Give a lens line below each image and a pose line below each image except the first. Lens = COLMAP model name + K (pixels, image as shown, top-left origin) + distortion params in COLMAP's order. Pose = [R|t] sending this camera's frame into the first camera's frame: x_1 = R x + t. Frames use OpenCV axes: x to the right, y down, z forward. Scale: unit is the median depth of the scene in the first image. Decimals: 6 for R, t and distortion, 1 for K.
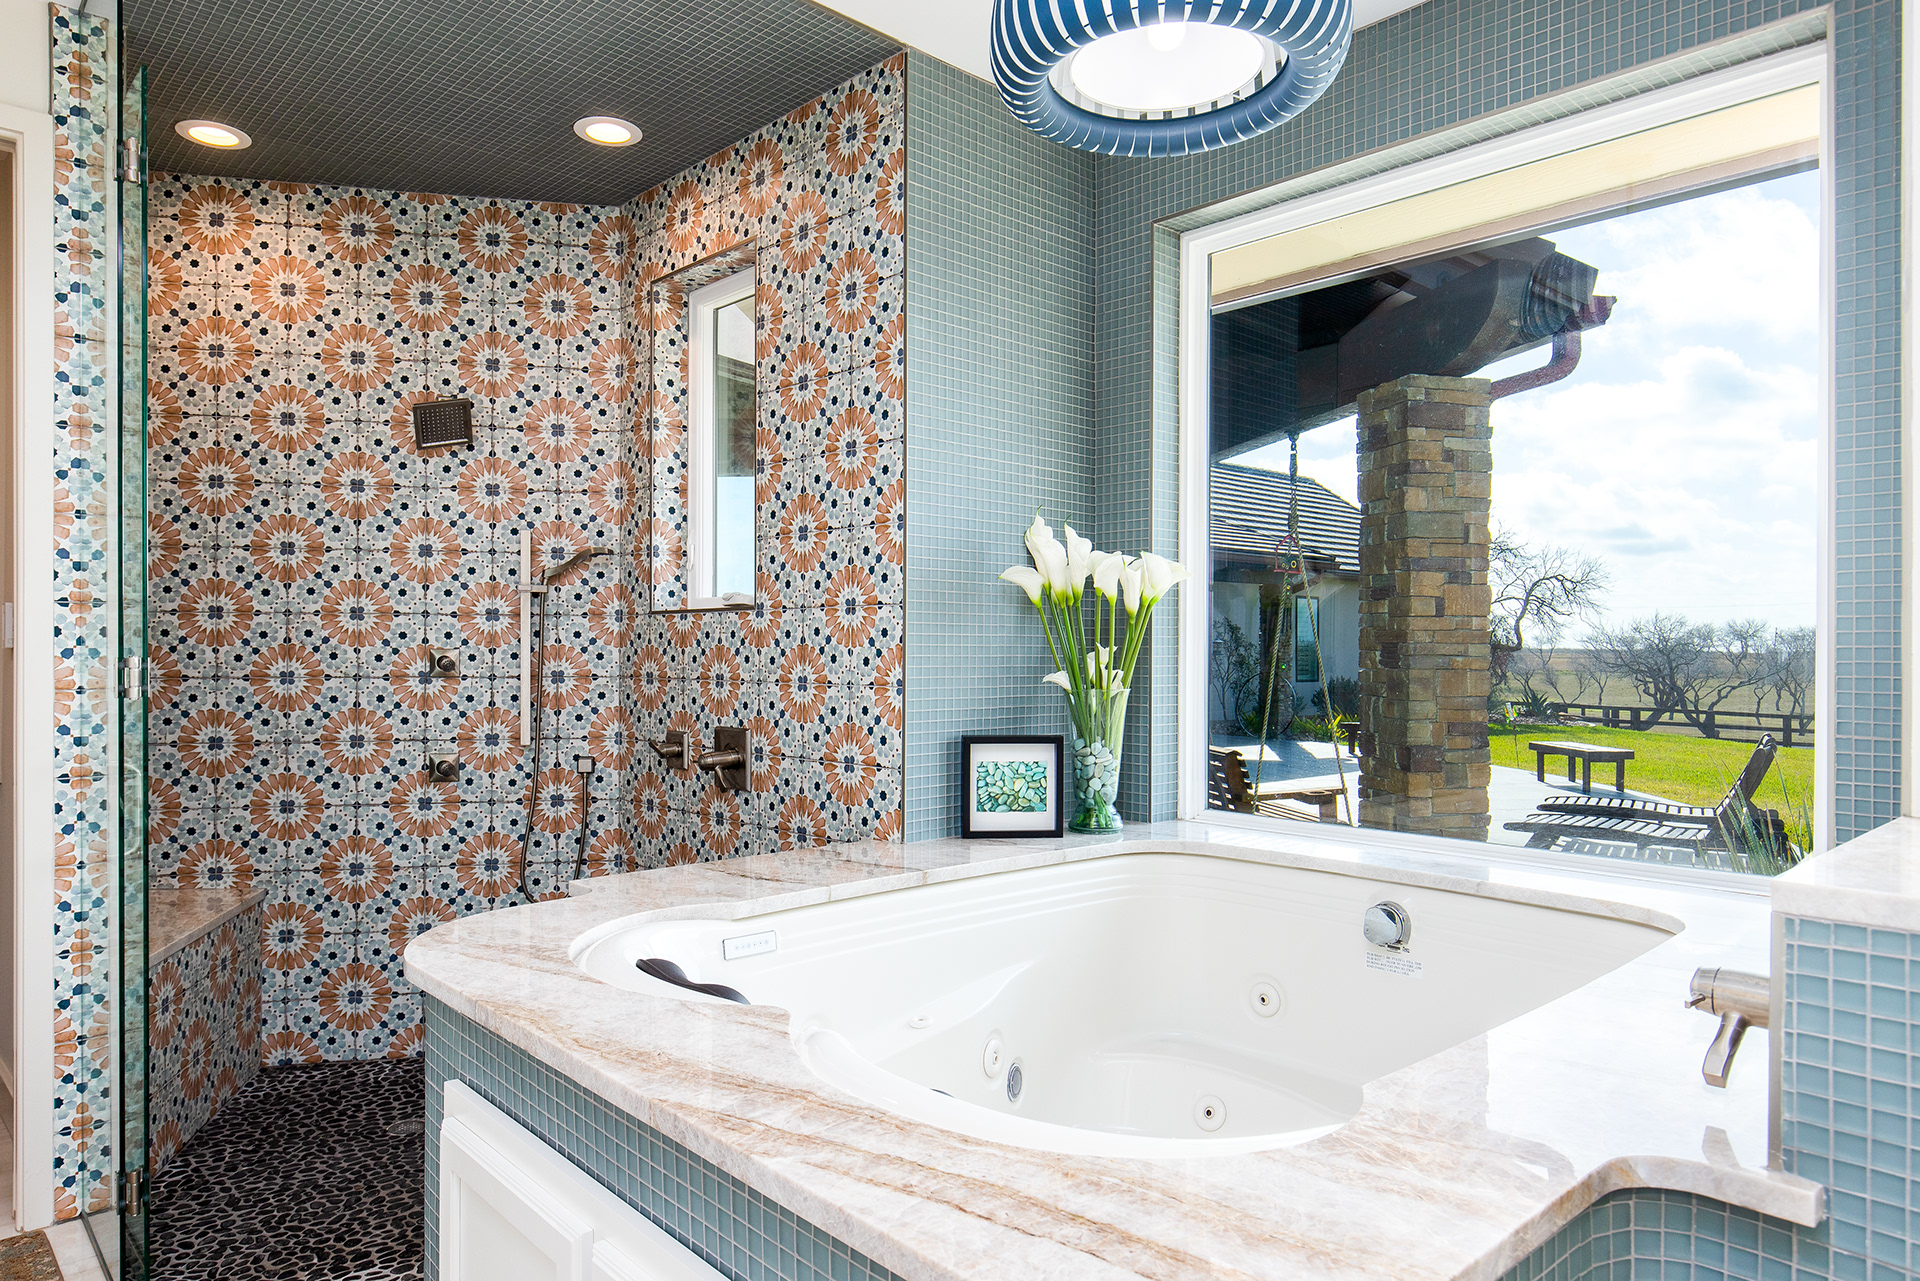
lens RADIAL K [[1218.1, 0, 962.7], [0, 1218.1, 644.3], [0, 0, 1]] dist [0.003501, 0.001002]
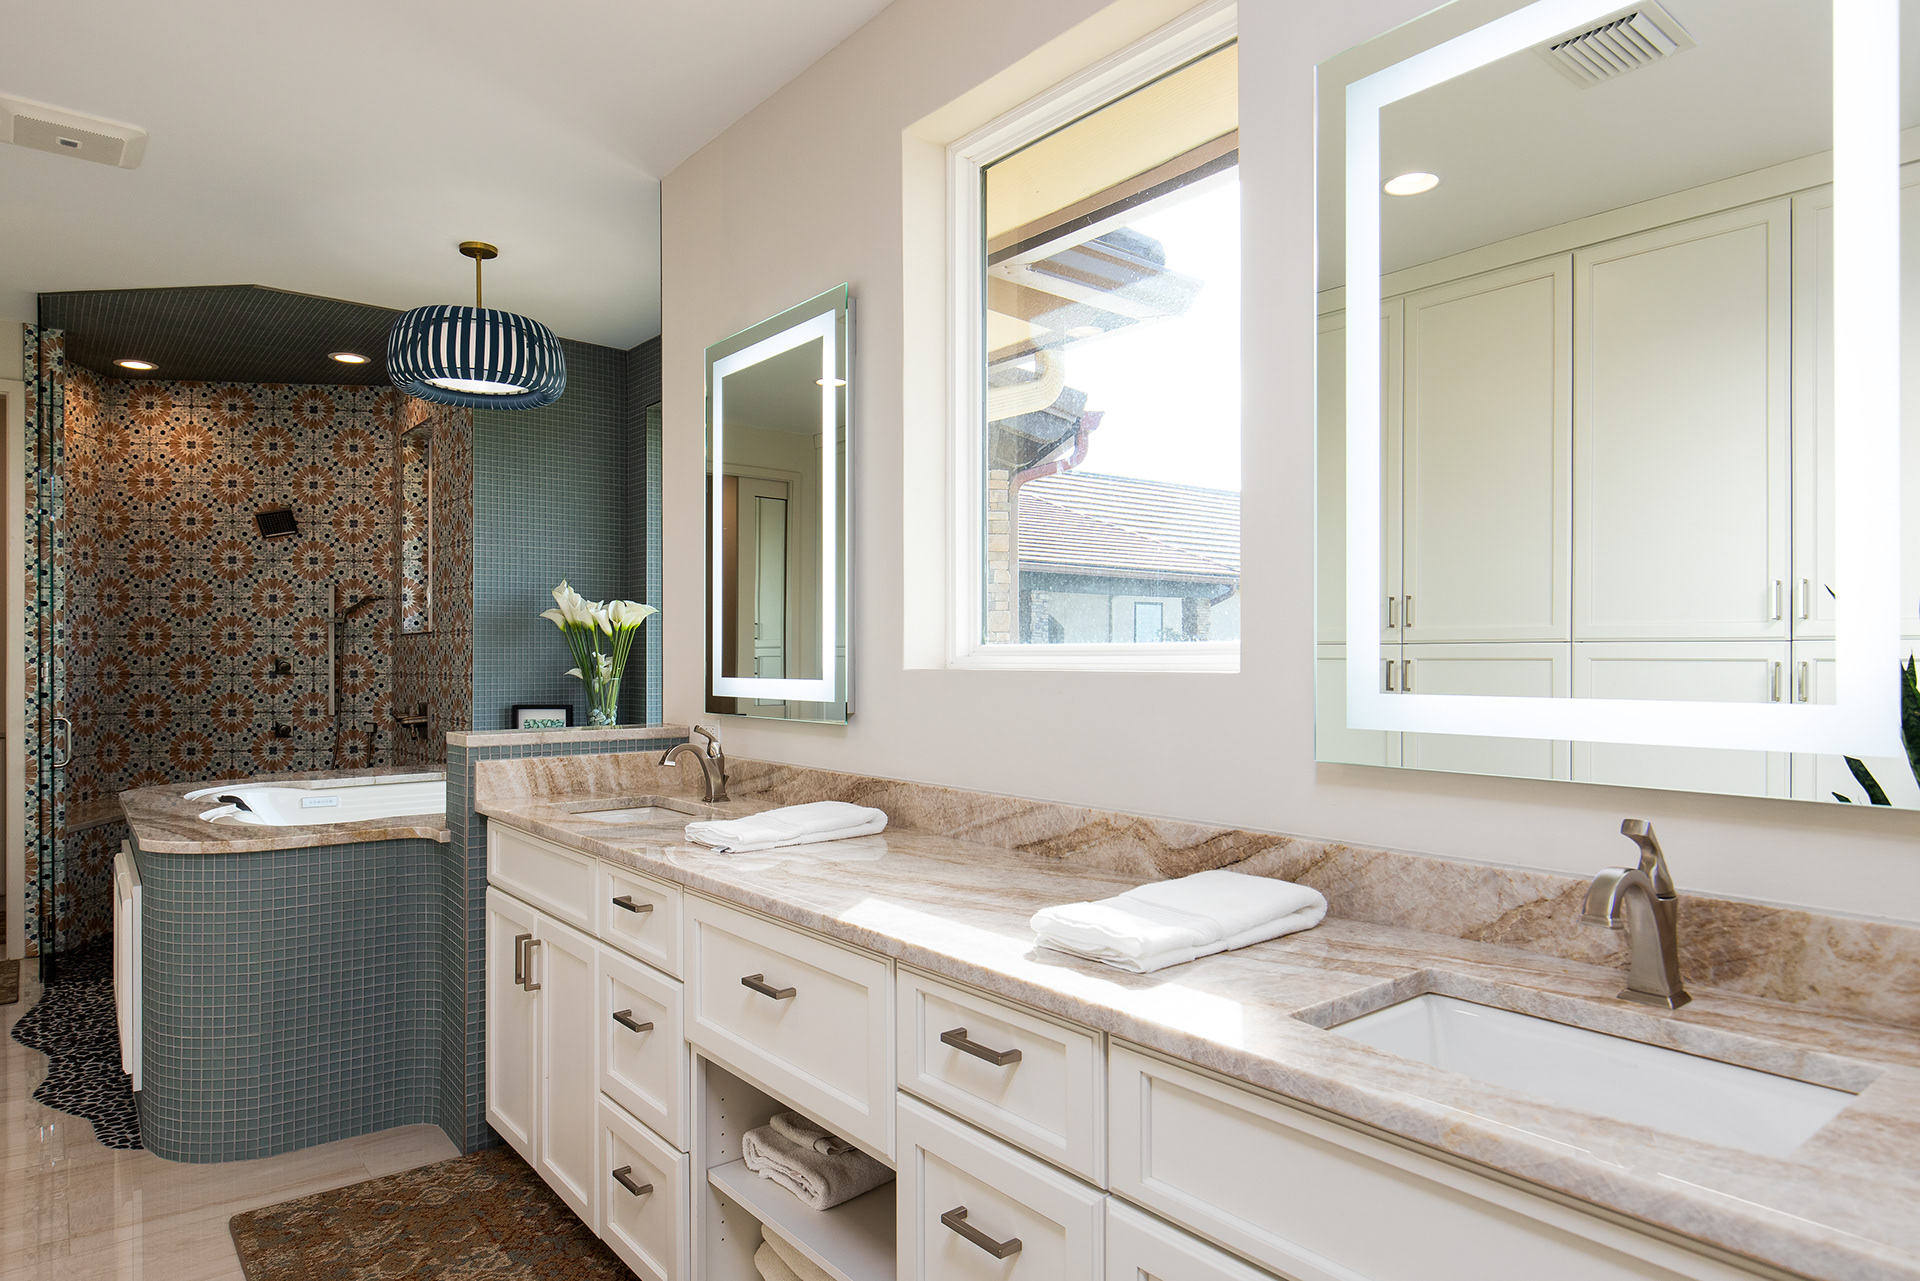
lens RADIAL K [[1144.2, 0, 957.6], [0, 1144.2, 643.7], [0, 0, 1]] dist [-0.002642, -0.000235]
pose [[0.997378, -0.006128, -0.072105, 0.606849], [0.005690, 0.999964, -0.006284, 0.000165], [0.072141, 0.005857, 0.997377, -0.490379]]
